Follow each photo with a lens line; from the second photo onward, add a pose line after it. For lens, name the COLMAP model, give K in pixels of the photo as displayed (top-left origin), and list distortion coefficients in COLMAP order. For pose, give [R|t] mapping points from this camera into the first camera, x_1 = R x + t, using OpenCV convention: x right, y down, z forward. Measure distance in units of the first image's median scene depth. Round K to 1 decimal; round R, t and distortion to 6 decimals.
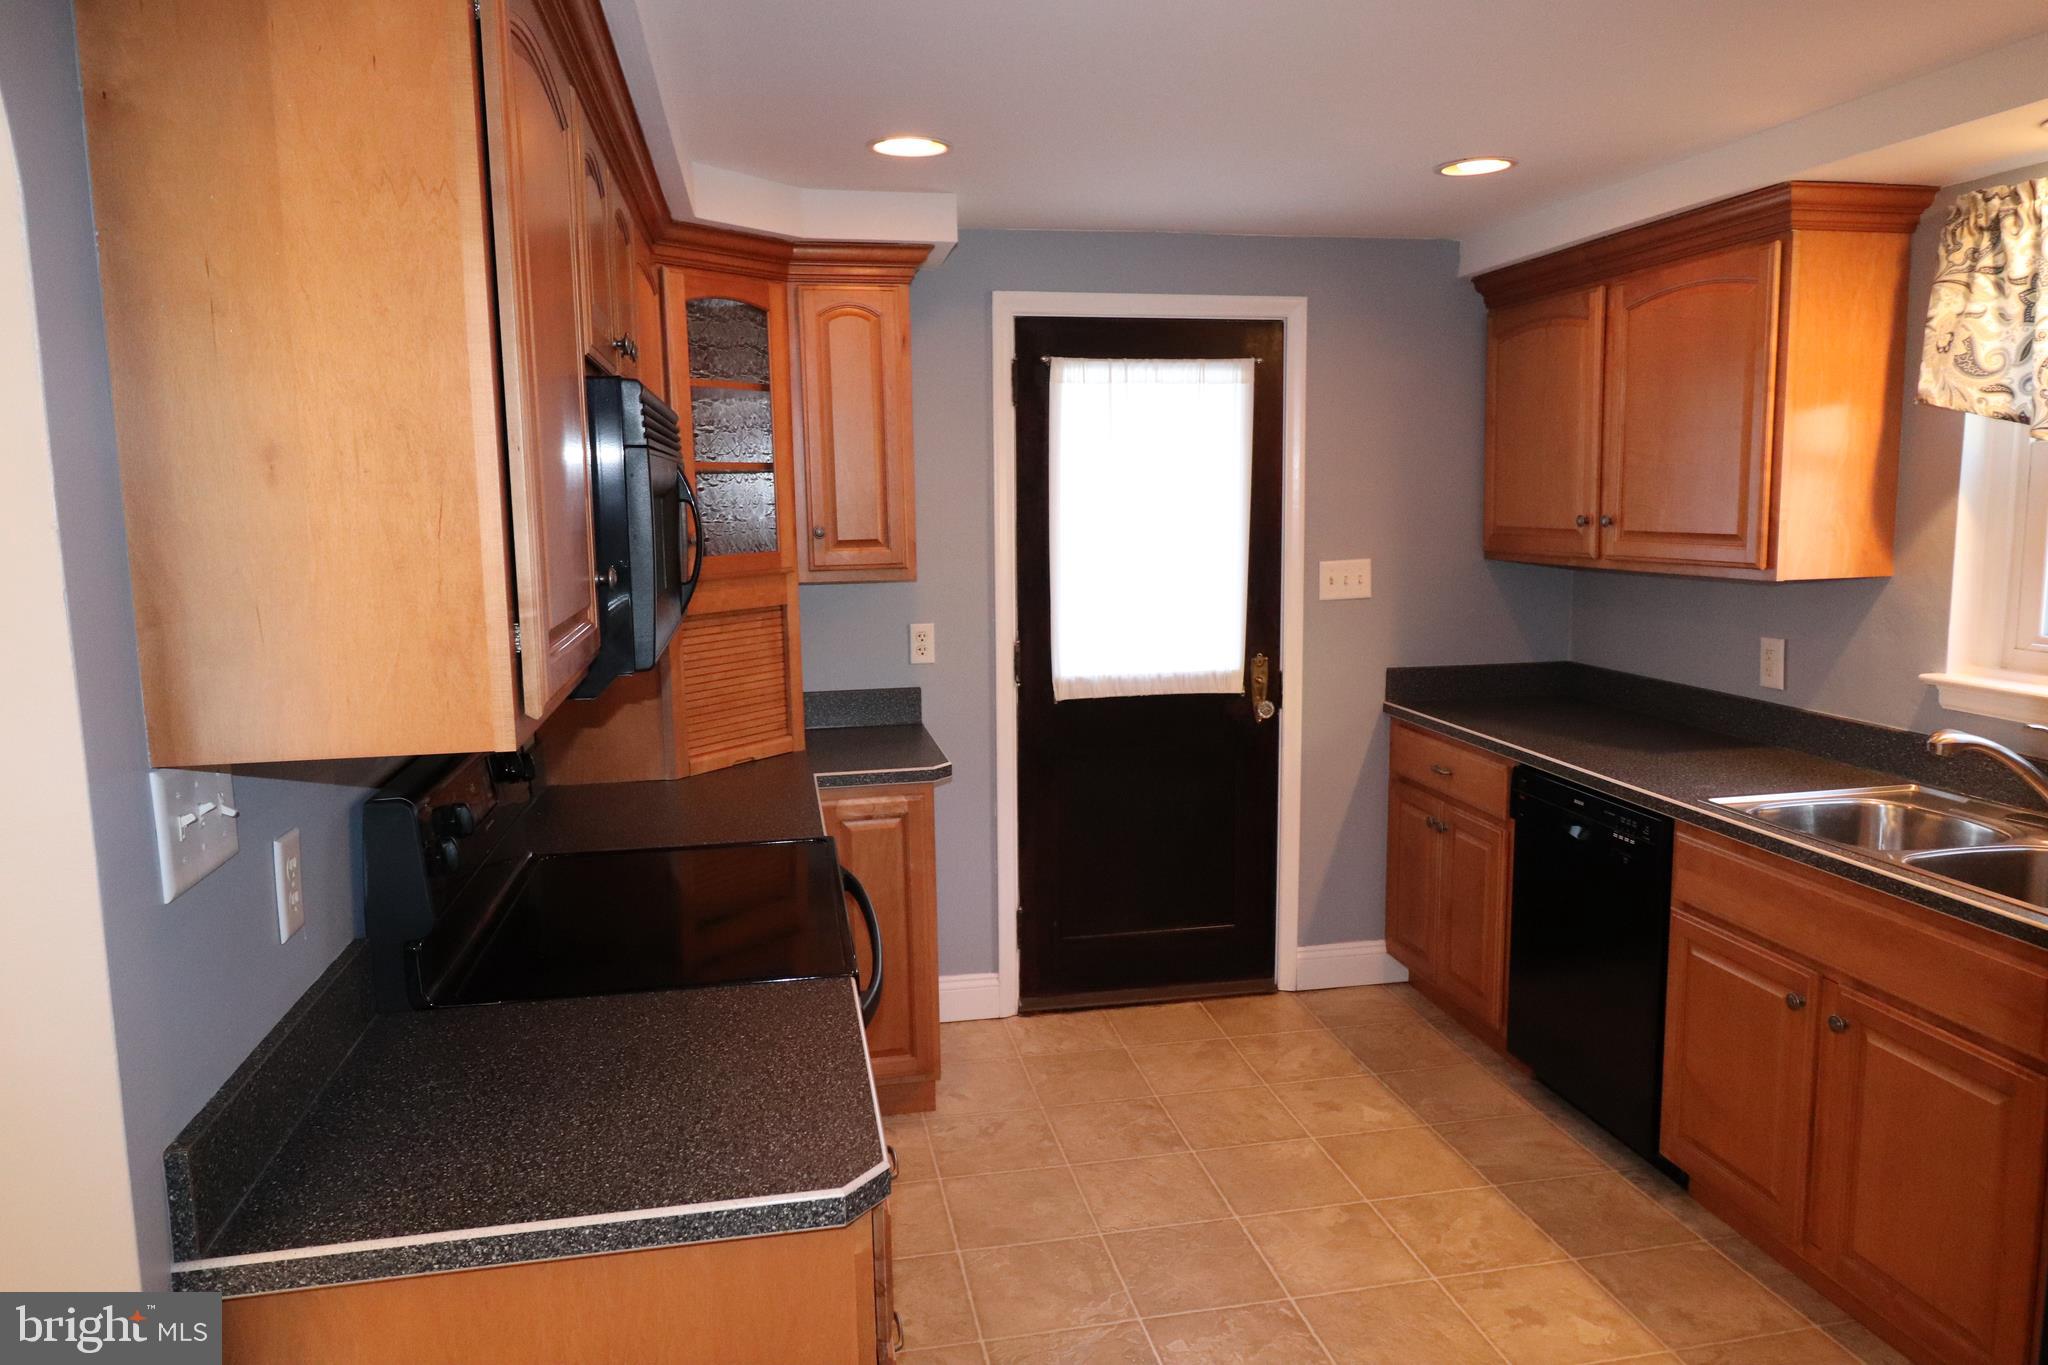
lens RADIAL K [[1368.0, 0, 1021.1], [0, 1368.0, 687.6], [0, 0, 1]] dist [0.010396, -0.009281]
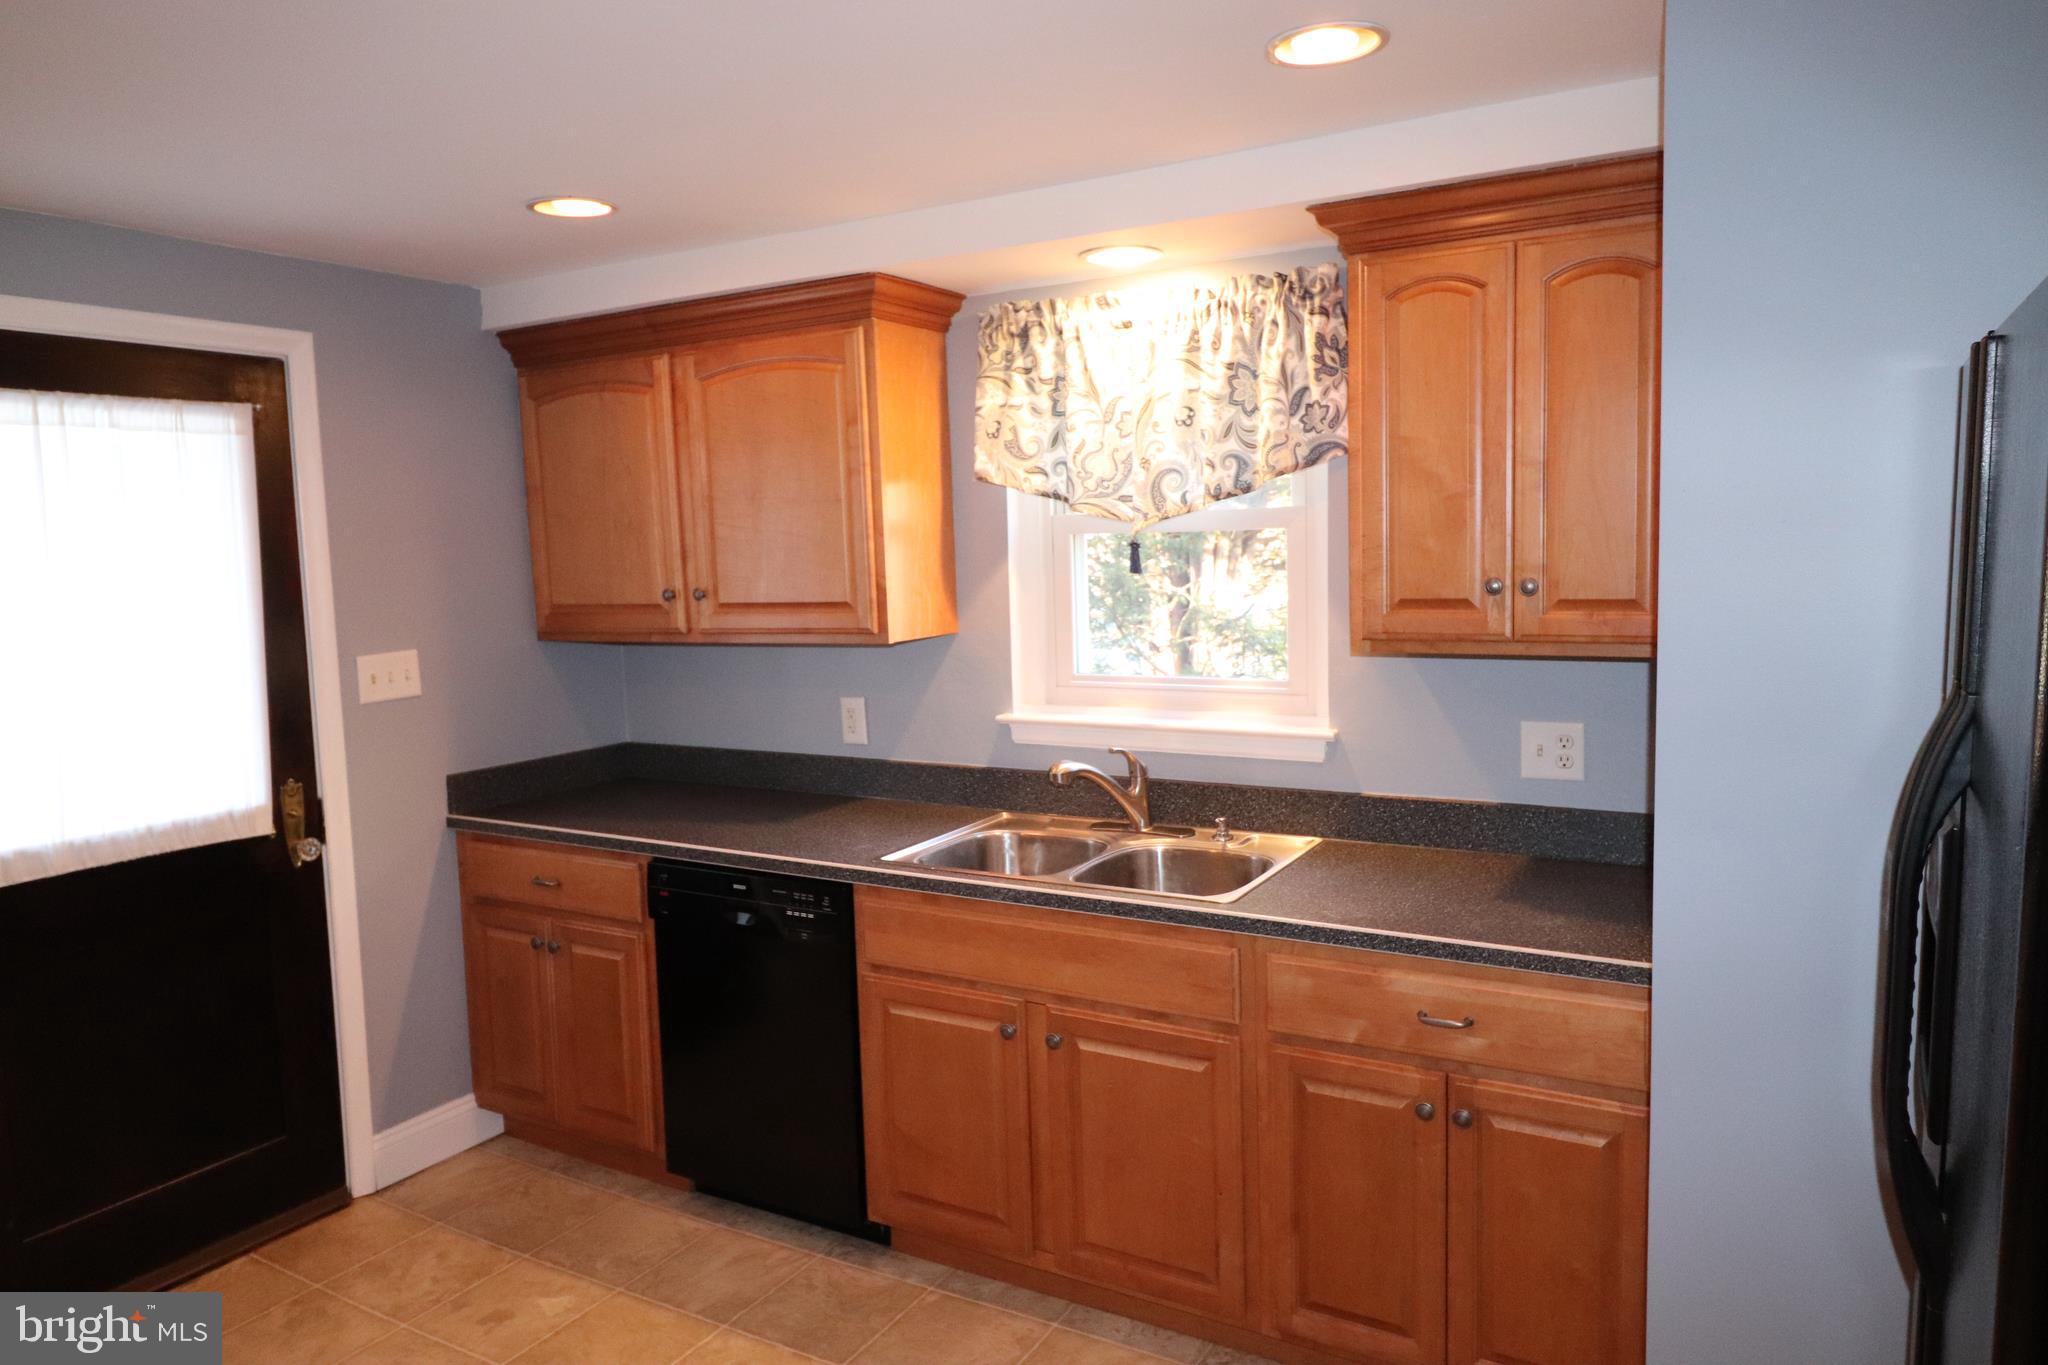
lens RADIAL K [[1368.0, 0, 1024.0], [0, 1368.0, 674.3], [0, 0, 1]] dist [0.010396, -0.009281]
pose [[0.654974, -0.082774, 0.751104, -0.159115], [0.129720, 0.991543, -0.003846, -0.032055], [-0.744434, 0.099952, 0.660173, 0.197133]]
